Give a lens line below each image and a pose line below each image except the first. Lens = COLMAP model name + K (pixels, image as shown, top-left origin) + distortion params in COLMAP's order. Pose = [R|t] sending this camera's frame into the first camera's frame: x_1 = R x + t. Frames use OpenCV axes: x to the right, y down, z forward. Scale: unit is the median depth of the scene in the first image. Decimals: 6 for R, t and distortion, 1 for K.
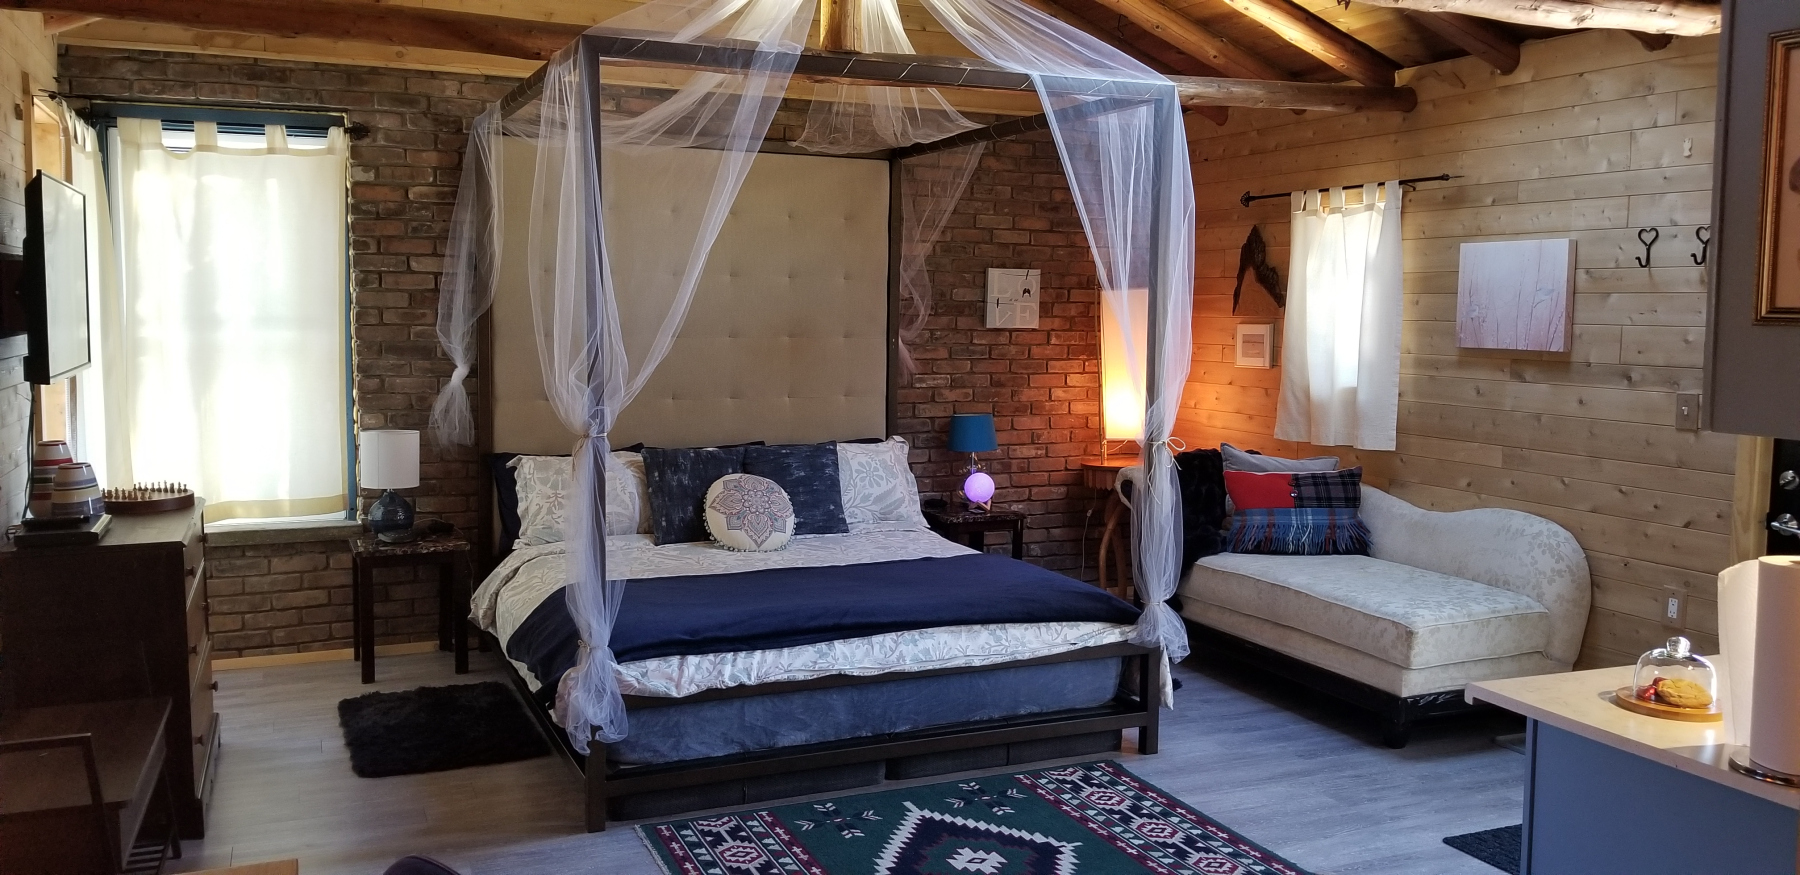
lens RADIAL K [[1381.1, 0, 833.9], [0, 1381.1, 429.2], [0, 0, 1]] dist [0.041057, -0.069211]
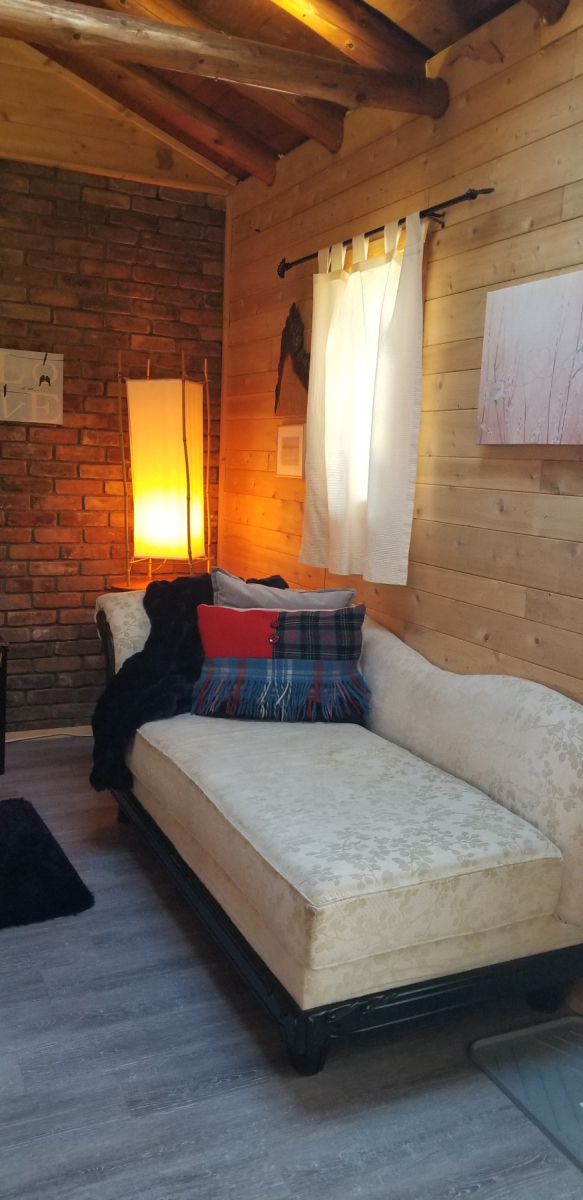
lens RADIAL K [[920.7, 0, 283.2], [0, 920.7, 590.1], [0, 0, 1]] dist [0.041057, -0.069211]
pose [[0.997469, 0.028964, 0.064932, 0.306194], [-0.032320, 0.998163, 0.051237, -0.005450], [-0.063329, -0.053206, 0.996573, 0.509346]]
